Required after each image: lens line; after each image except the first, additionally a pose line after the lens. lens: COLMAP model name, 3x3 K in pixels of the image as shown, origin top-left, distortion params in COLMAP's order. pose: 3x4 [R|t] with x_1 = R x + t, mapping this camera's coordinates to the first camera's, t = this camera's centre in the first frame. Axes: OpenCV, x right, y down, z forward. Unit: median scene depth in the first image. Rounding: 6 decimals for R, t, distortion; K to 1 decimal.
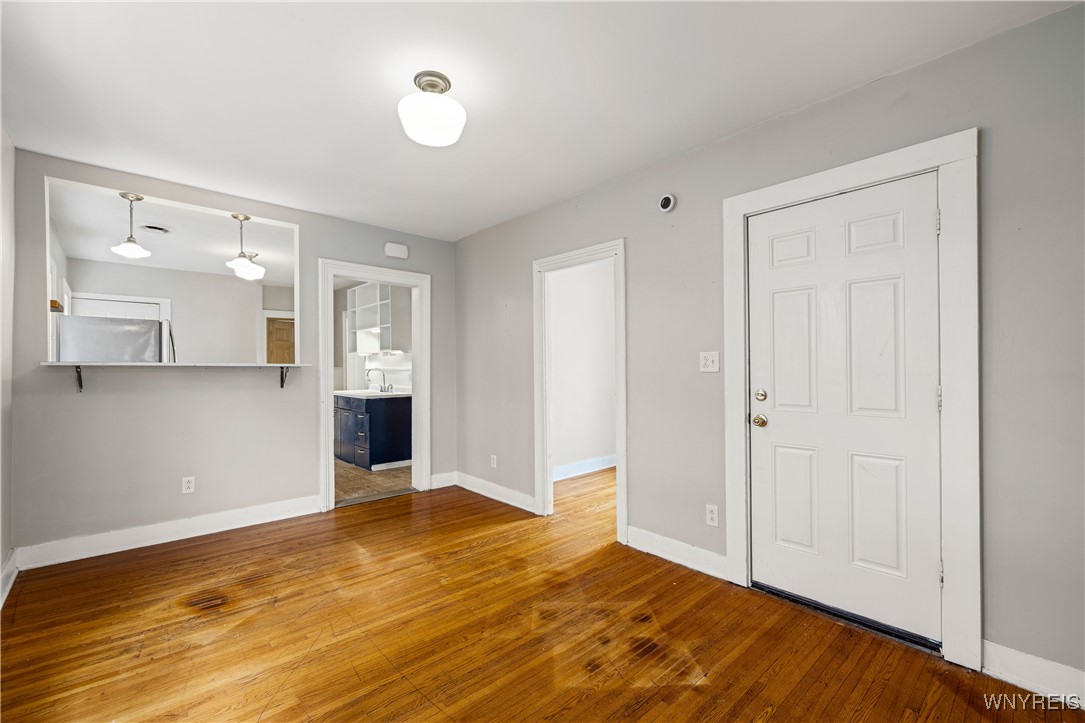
lens RADIAL K [[462.1, 0, 541.7], [0, 462.1, 367.7], [0, 0, 1]] dist [0.001316, 0.000096]
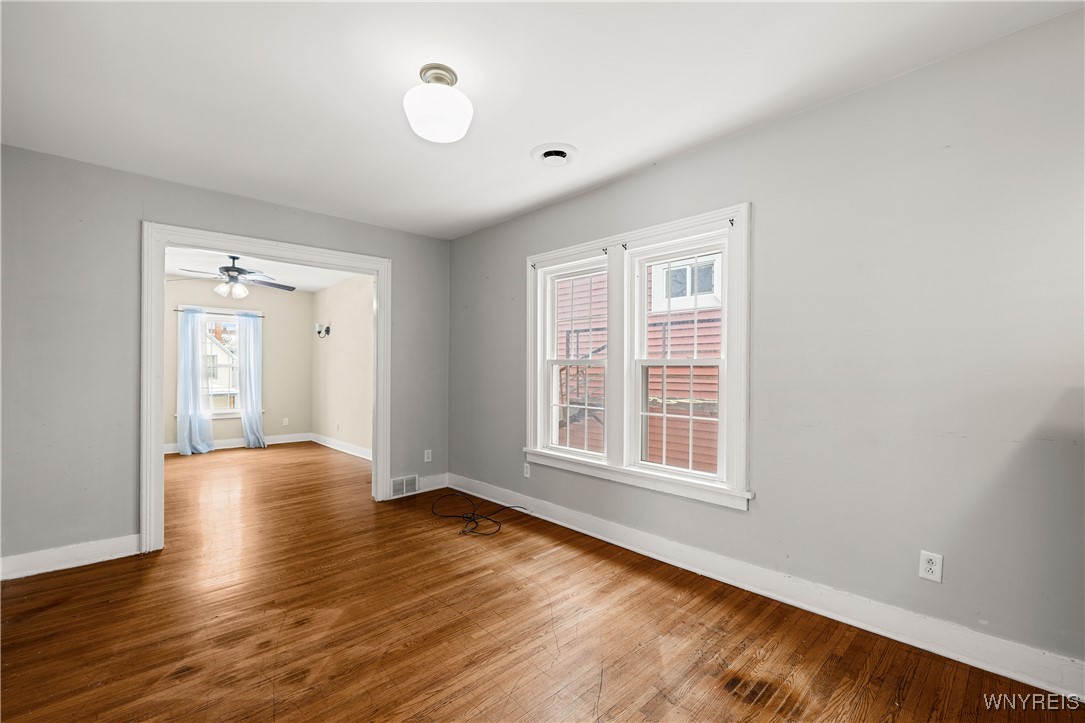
lens RADIAL K [[462.1, 0, 539.8], [0, 462.1, 368.1], [0, 0, 1]] dist [0.001316, 0.000096]
pose [[-0.999885, -0.003497, -0.014772, -0.419447], [-0.003404, 0.999975, -0.006274, 0.005900], [0.014793, -0.006223, -0.999871, 1.929576]]
